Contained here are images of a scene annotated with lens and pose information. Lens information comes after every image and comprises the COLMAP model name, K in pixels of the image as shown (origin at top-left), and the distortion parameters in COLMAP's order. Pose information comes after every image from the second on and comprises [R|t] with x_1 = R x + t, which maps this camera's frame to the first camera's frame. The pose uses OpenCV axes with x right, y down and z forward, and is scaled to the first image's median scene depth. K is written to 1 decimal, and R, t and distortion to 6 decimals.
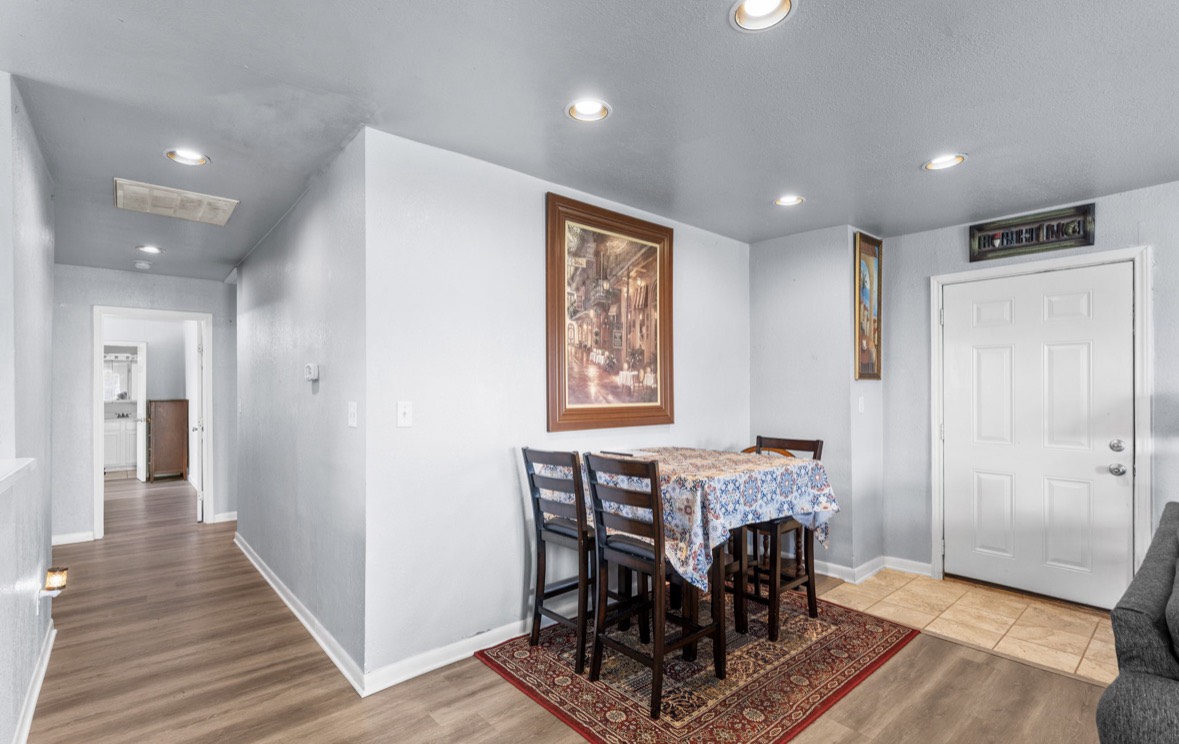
lens RADIAL K [[536.9, 0, 574.5], [0, 536.9, 388.2], [0, 0, 1]] dist [-0.000803, 0.000148]
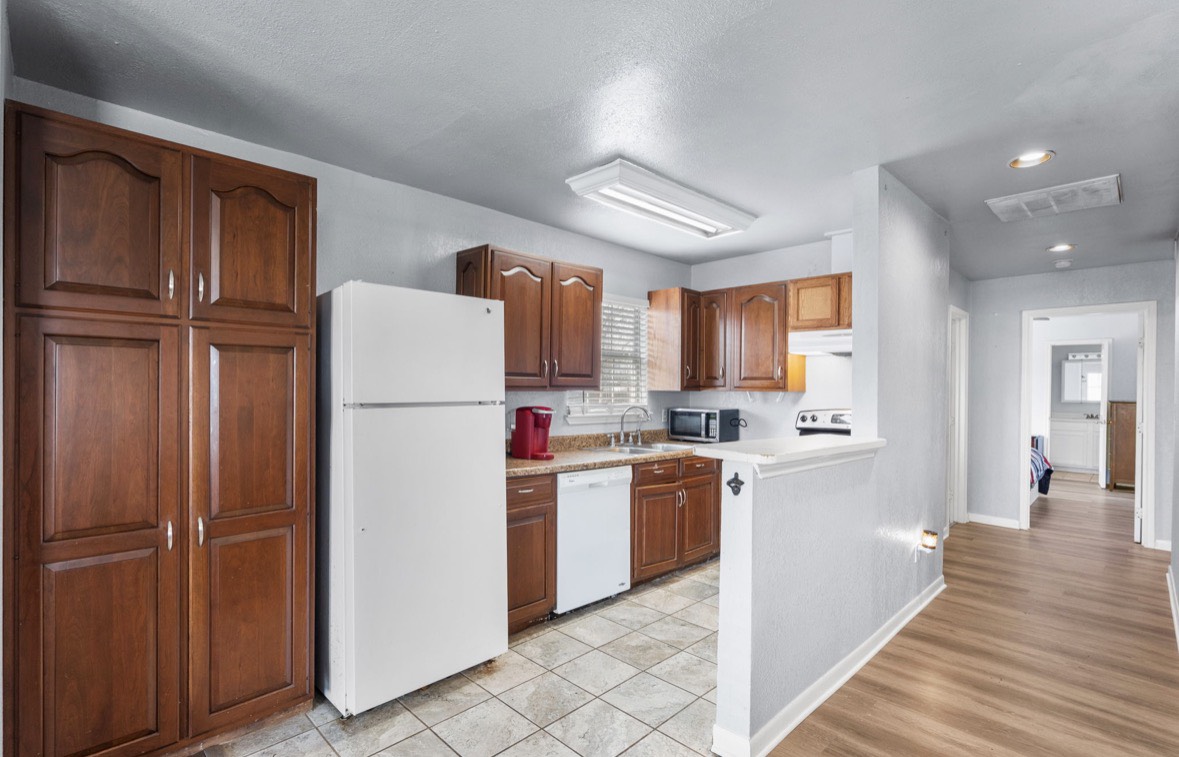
lens RADIAL K [[546.3, 0, 587.8], [0, 546.3, 386.6], [0, 0, 1]] dist [0.002245, -0.000181]
pose [[0.071614, 0.003670, -0.997426, 0.197483], [-0.005233, 0.999981, 0.003304, -0.003281], [0.997419, 0.004983, 0.071632, 0.081475]]
